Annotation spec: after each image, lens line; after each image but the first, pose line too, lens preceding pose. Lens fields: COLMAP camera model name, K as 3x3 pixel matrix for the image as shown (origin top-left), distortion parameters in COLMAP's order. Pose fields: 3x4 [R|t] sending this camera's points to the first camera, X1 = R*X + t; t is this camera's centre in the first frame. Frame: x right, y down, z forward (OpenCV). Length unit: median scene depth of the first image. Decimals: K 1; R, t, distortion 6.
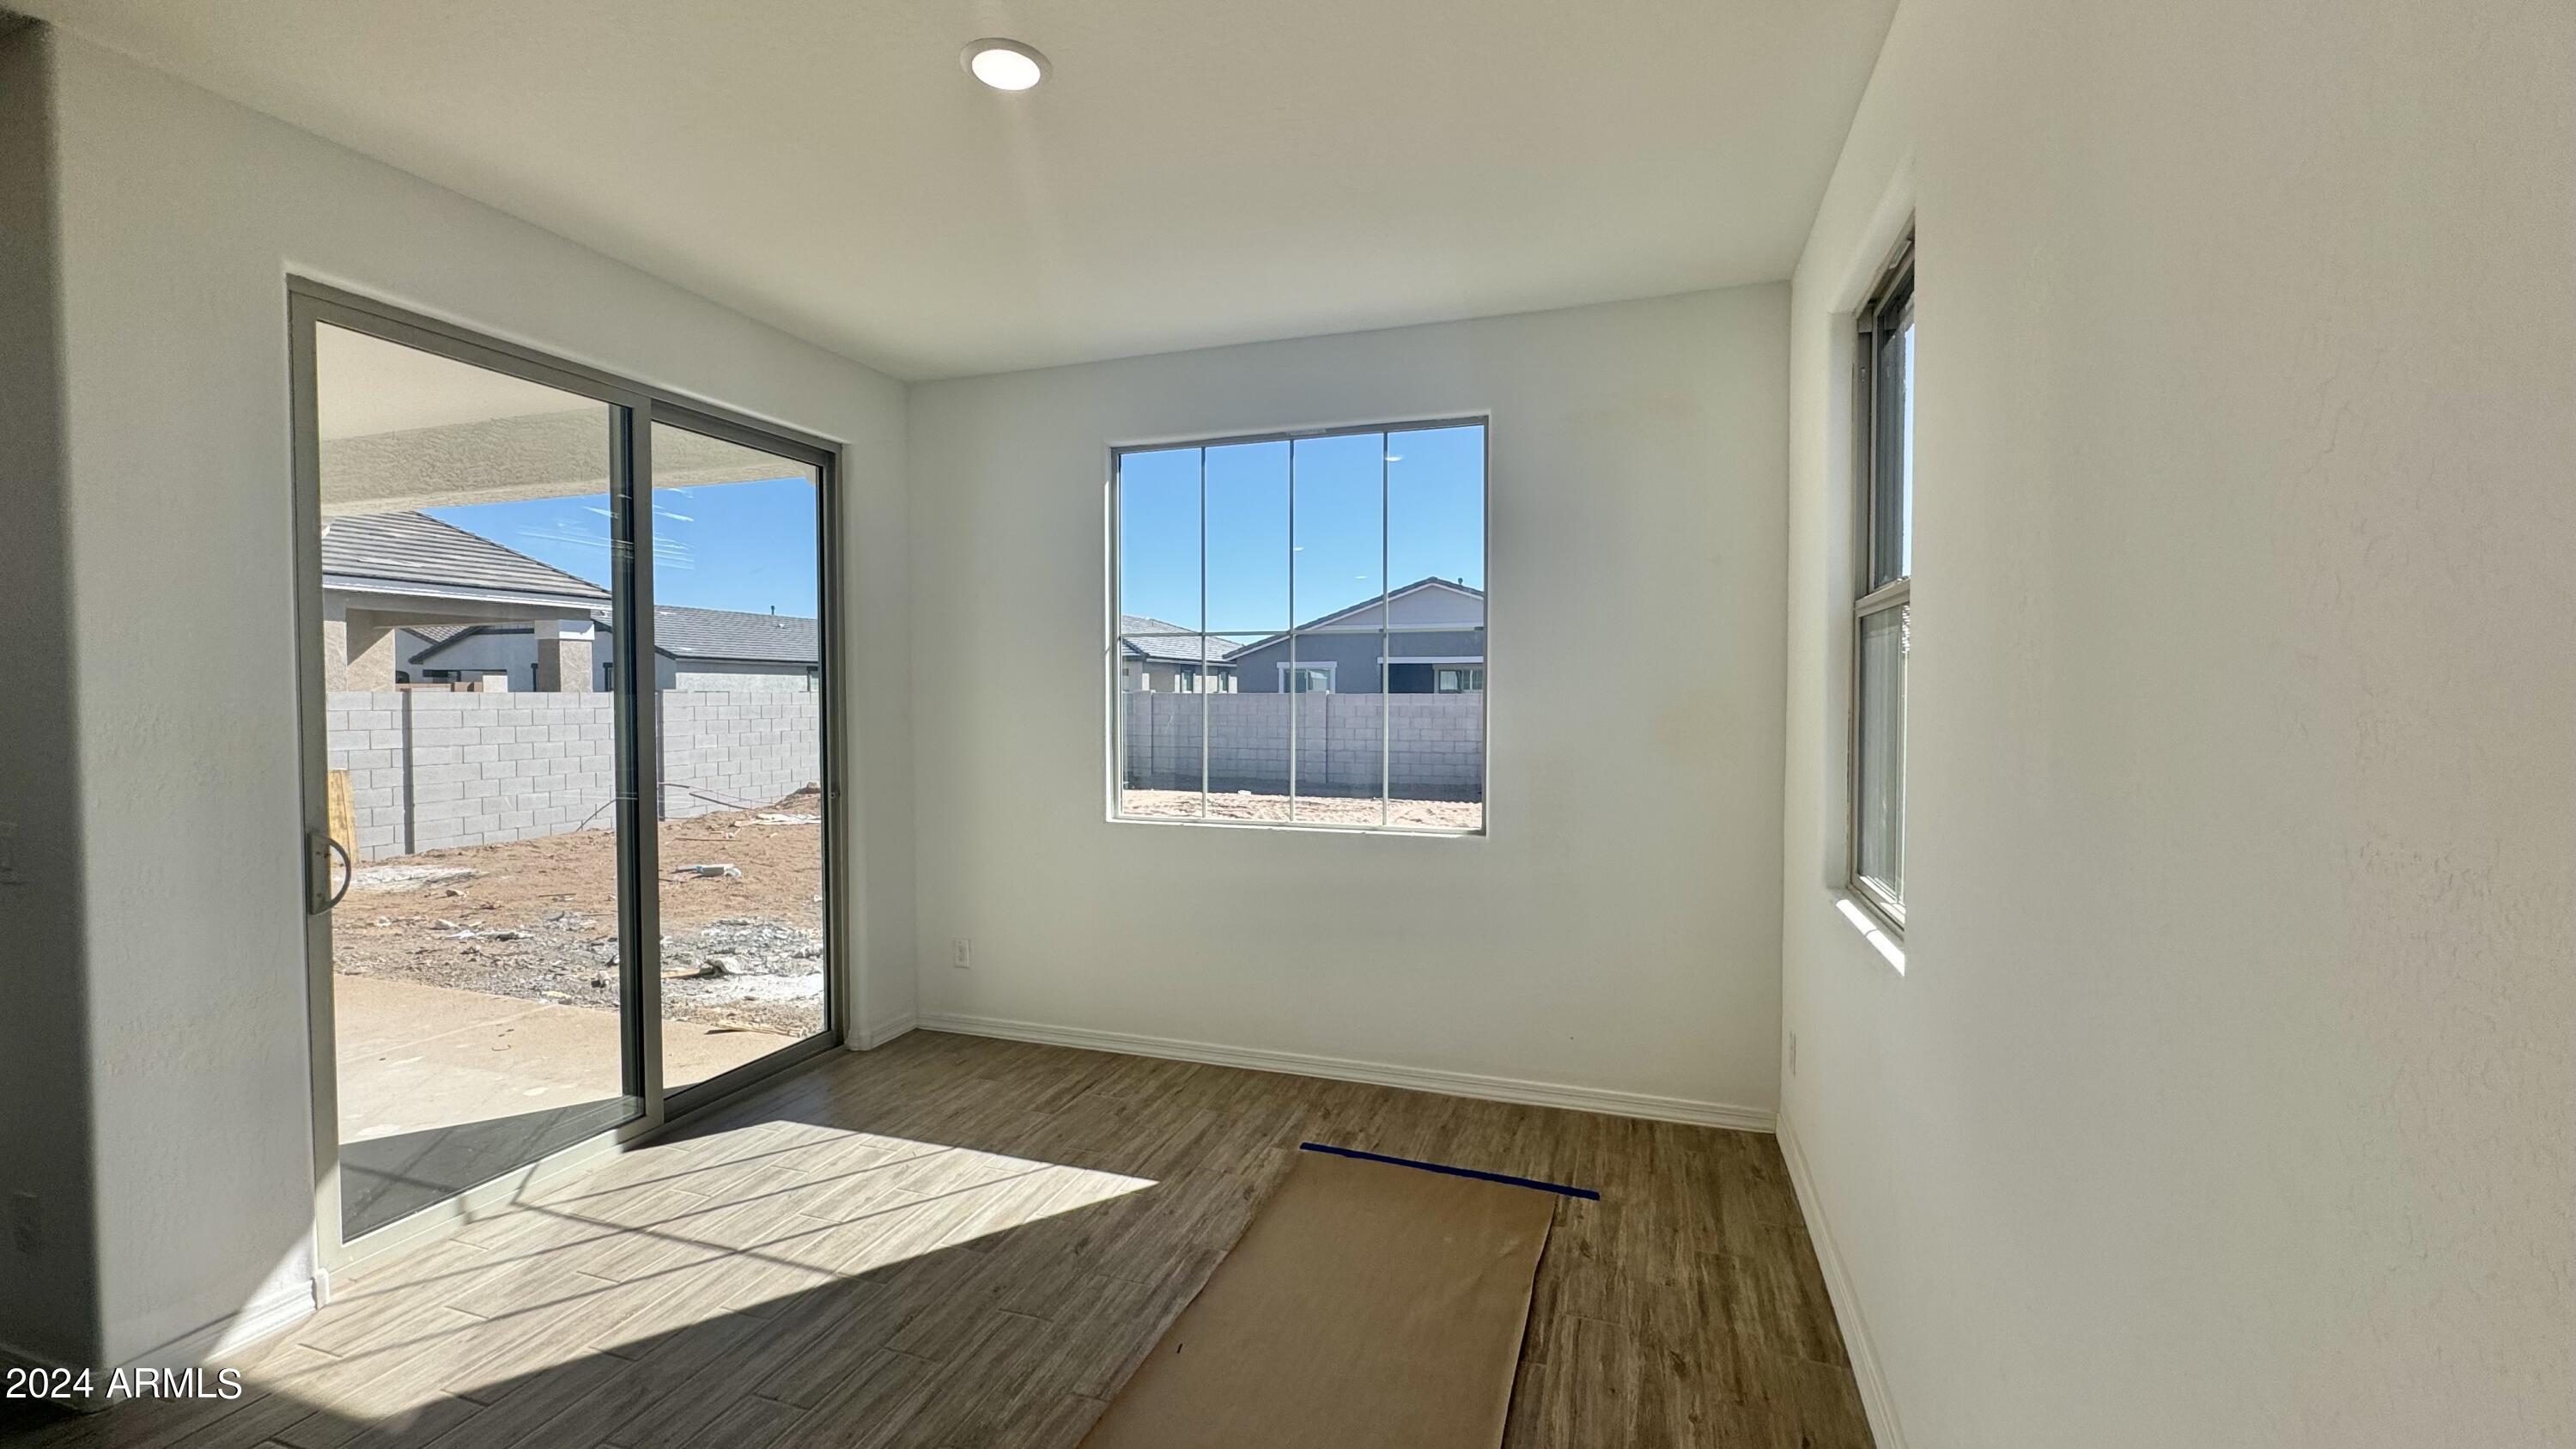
lens RADIAL K [[1031.0, 0, 1285.3], [0, 1031.0, 724.4], [0, 0, 1]] dist [0.001338, 0.000107]
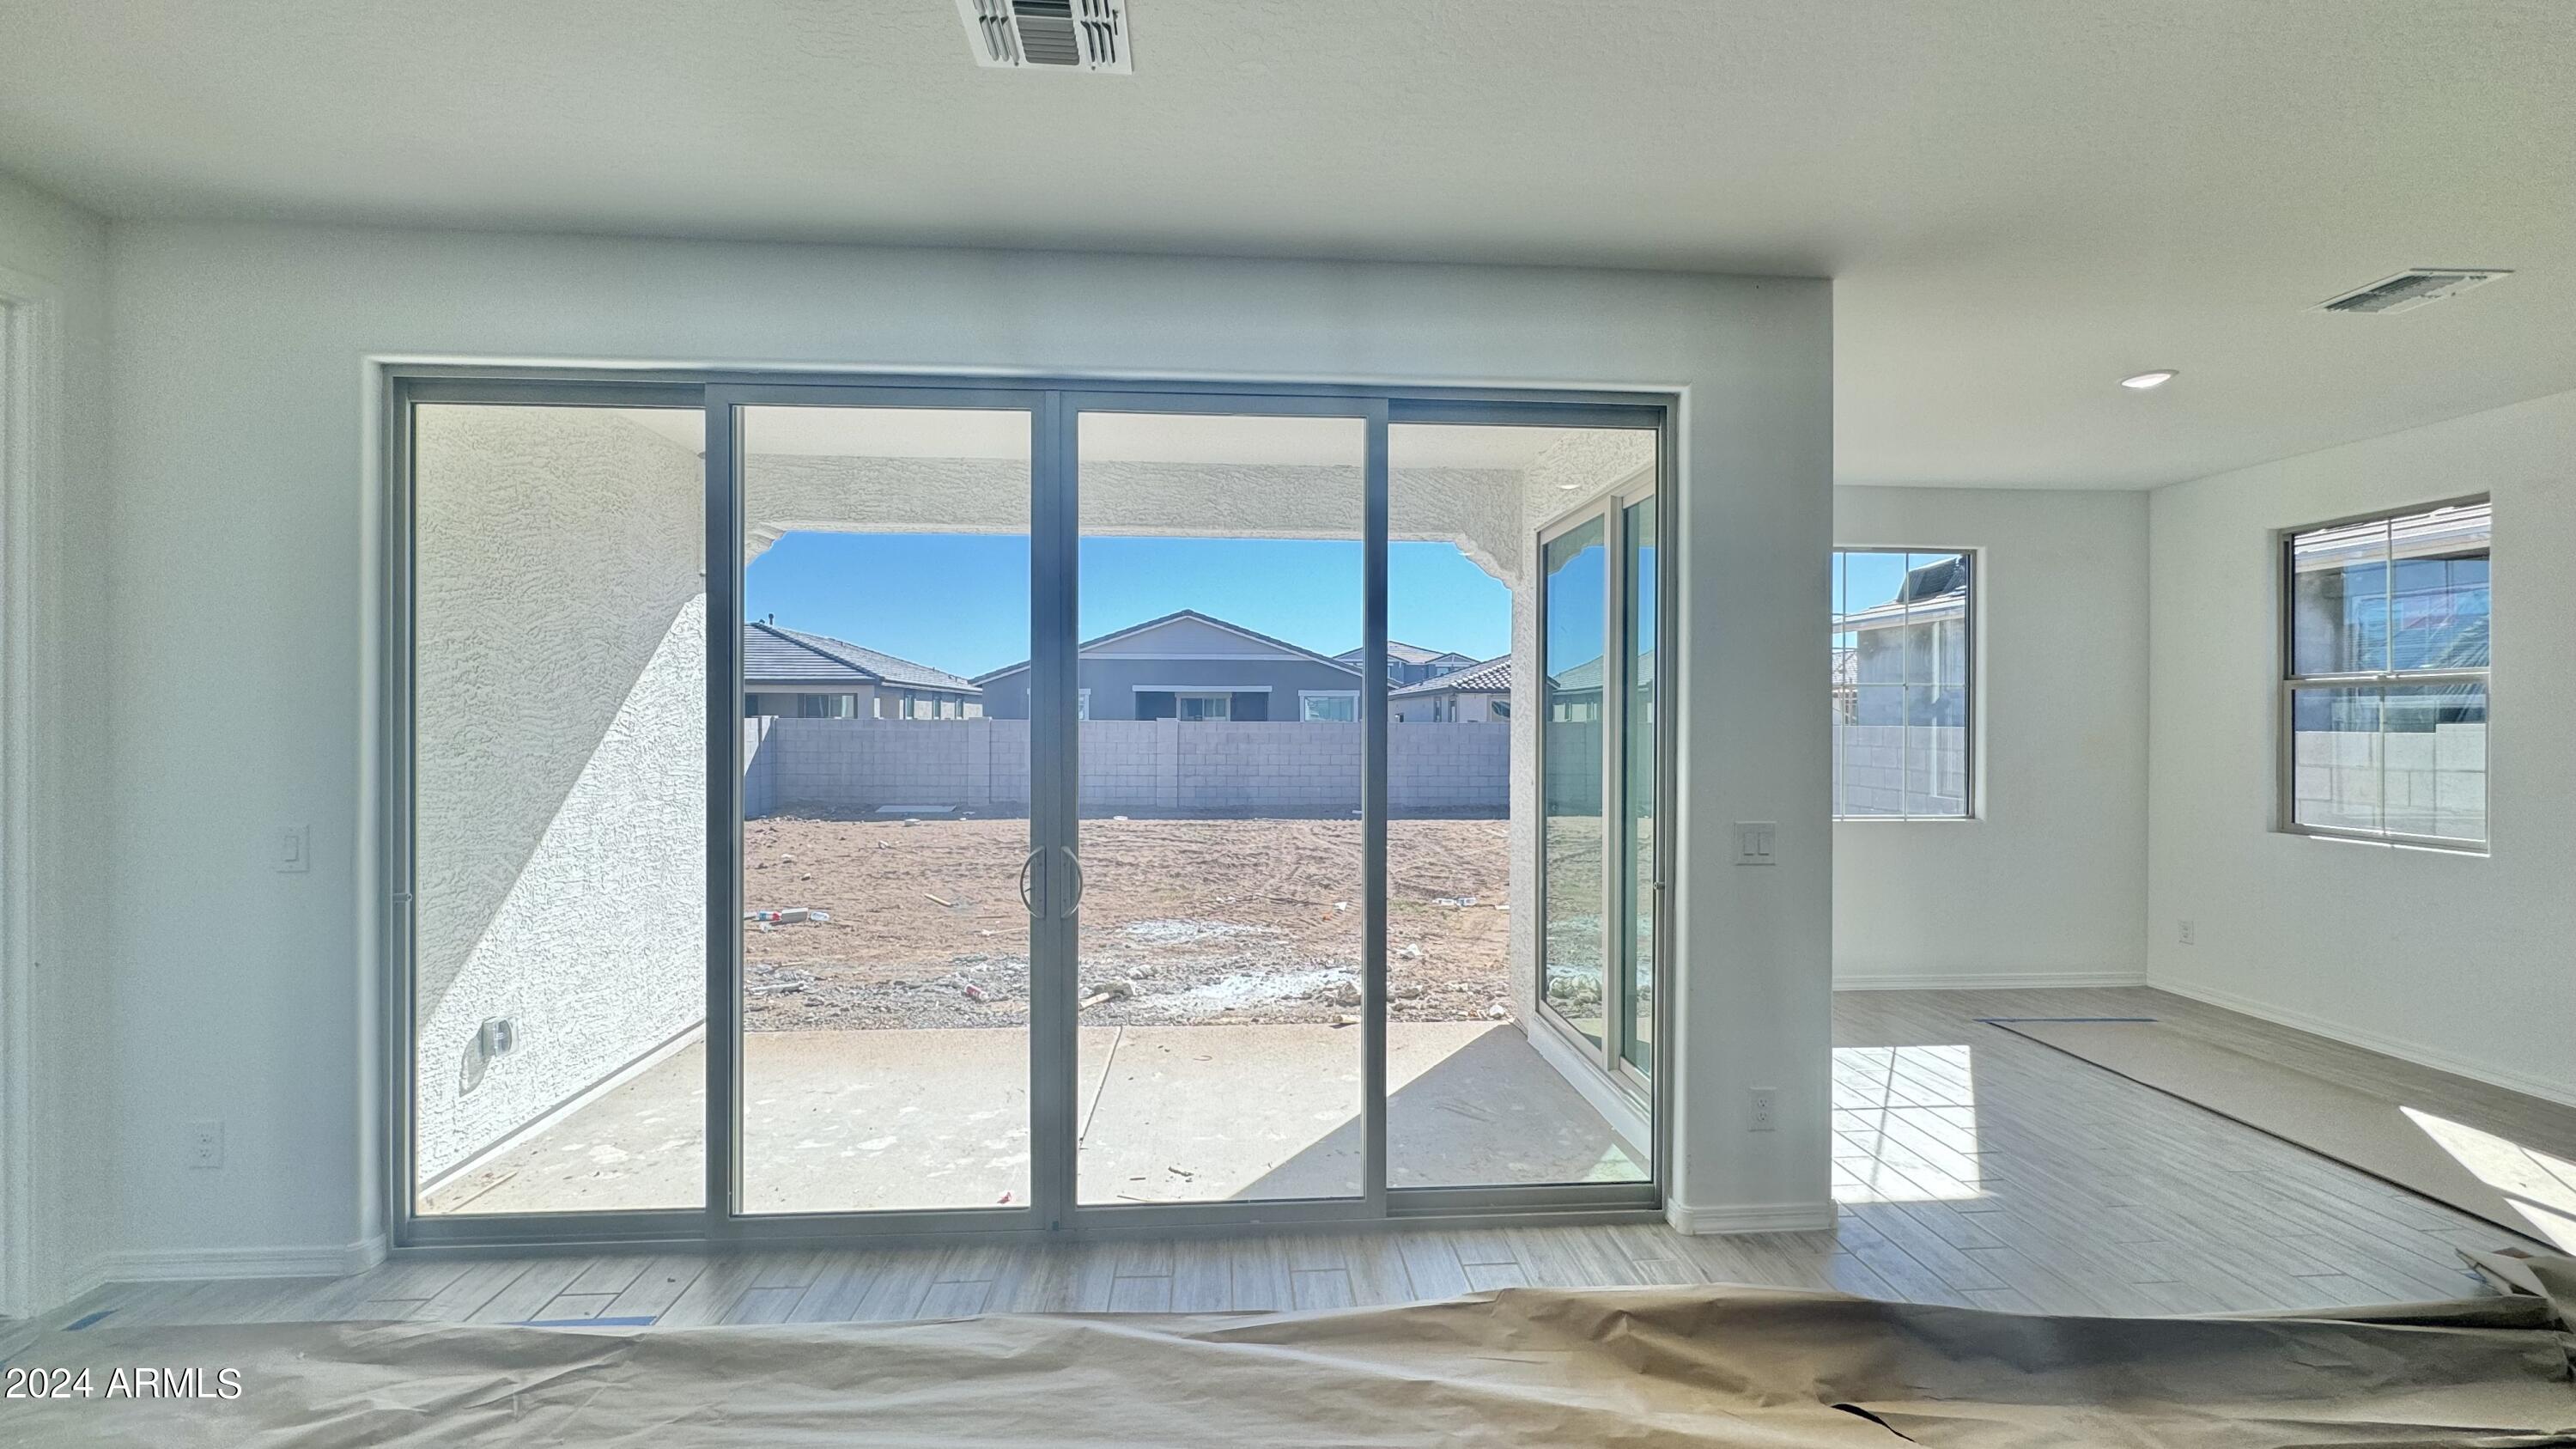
lens RADIAL K [[1031.0, 0, 1285.3], [0, 1031.0, 724.4], [0, 0, 1]] dist [0.001338, 0.000107]
pose [[0.923454, 0.000871, 0.383709, -0.166966], [0.008819, 0.999685, -0.023494, -0.000747], [-0.383608, 0.025080, 0.923155, -0.003324]]
